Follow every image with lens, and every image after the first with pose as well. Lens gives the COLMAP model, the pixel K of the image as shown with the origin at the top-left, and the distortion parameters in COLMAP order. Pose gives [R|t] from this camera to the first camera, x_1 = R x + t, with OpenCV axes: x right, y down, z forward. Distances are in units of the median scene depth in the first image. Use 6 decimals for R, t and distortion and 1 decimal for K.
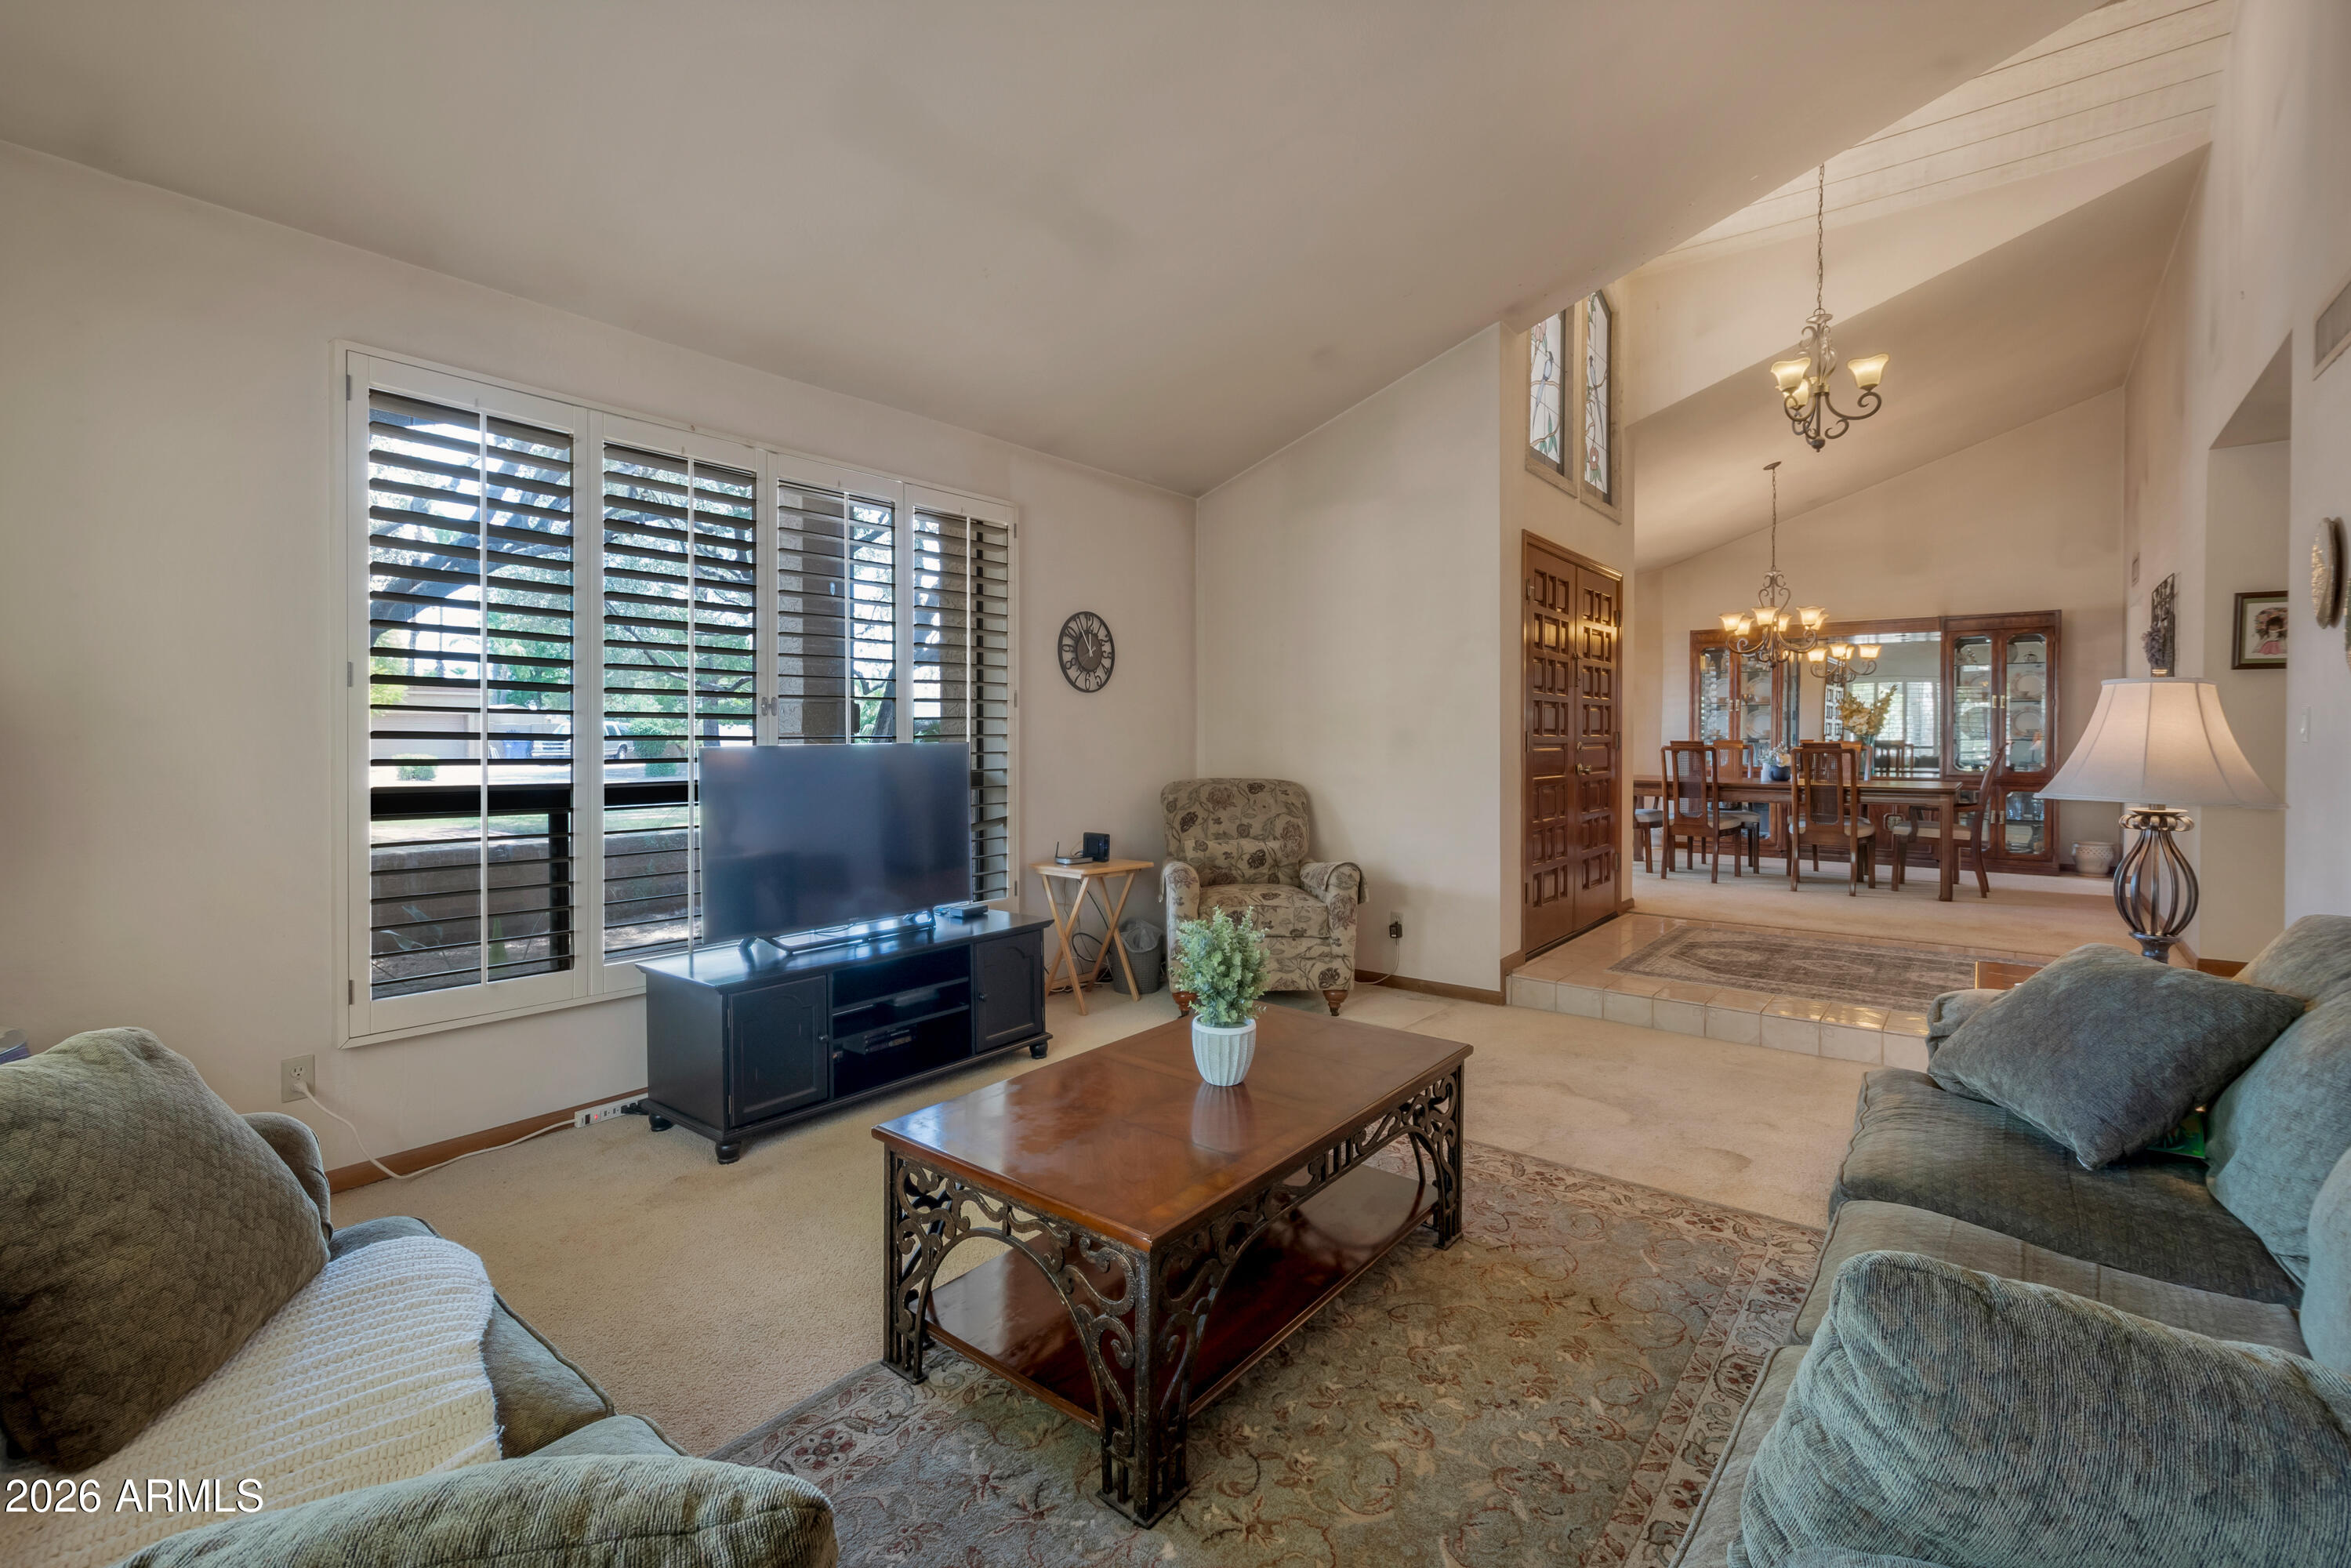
lens RADIAL K [[1052.9, 0, 1176.9], [0, 1052.9, 732.4], [0, 0, 1]] dist [-0.000396, -0.000293]
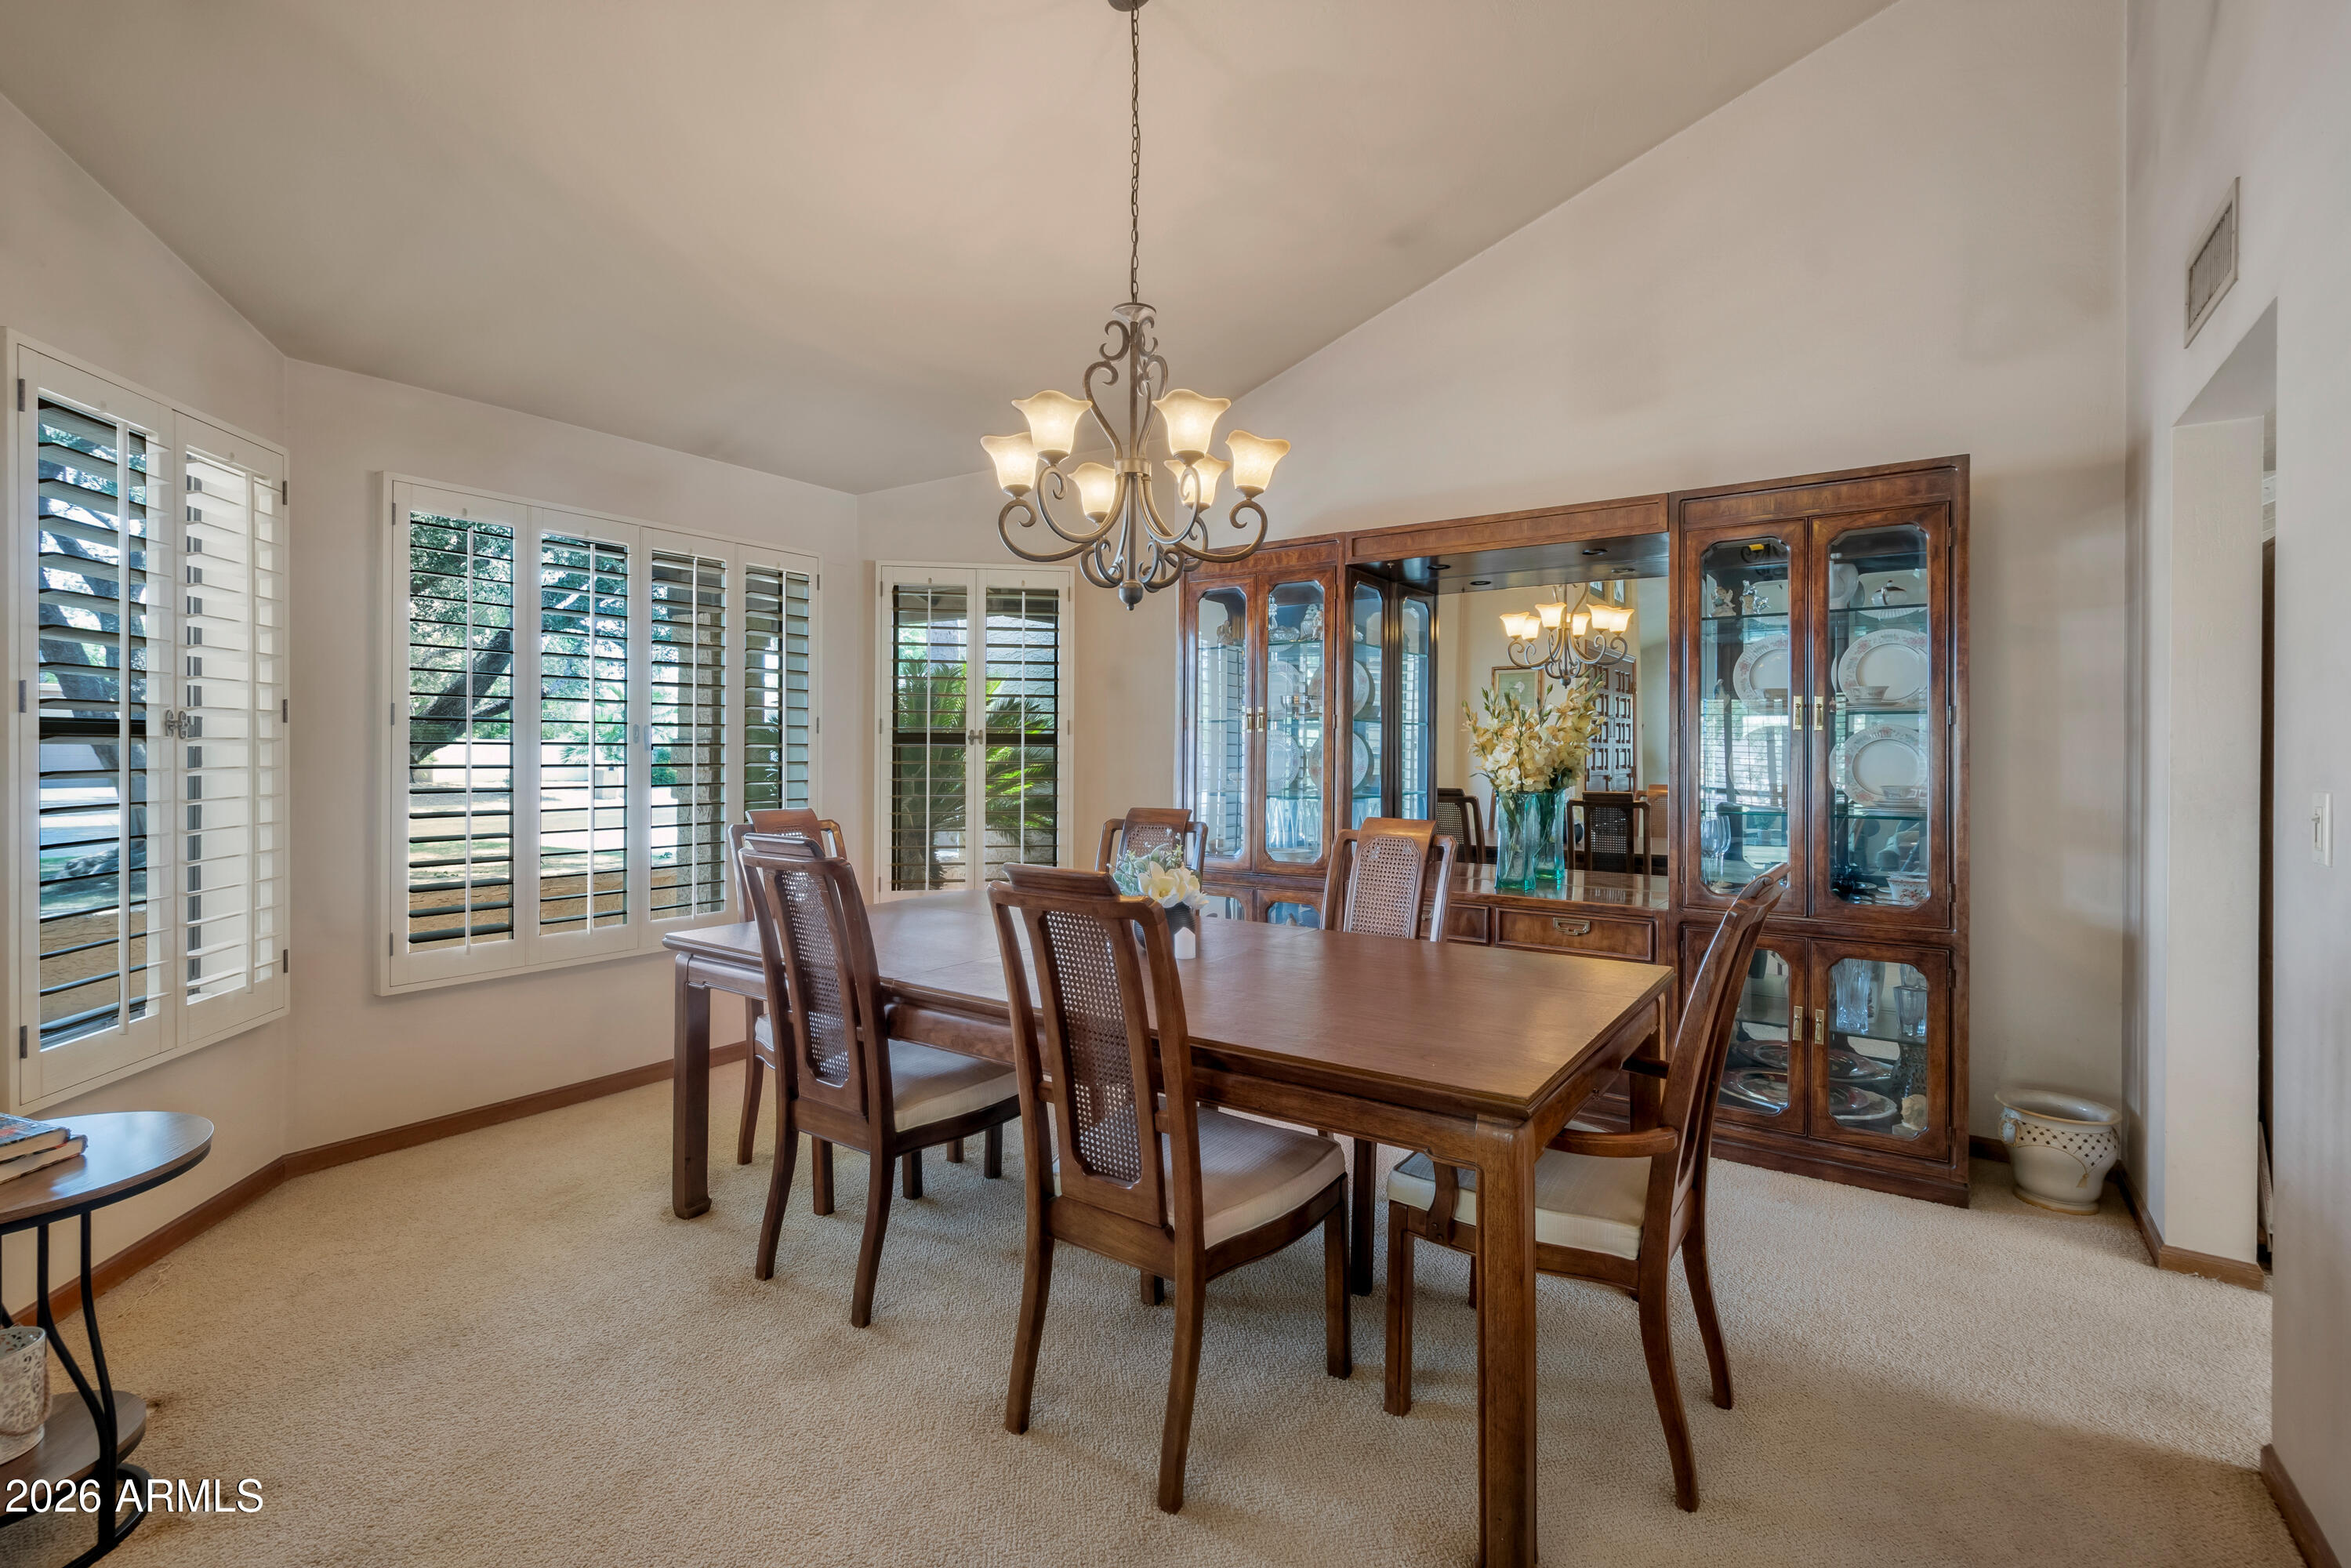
lens RADIAL K [[1072.5, 0, 1169.8], [0, 1072.5, 751.9], [0, 0, 1]] dist [0.004891, -0.001203]
pose [[0.996893, -0.000680, 0.078760, 0.857948], [0.001293, 0.999969, -0.007731, -0.020392], [-0.078752, 0.007809, 0.996864, 1.043348]]
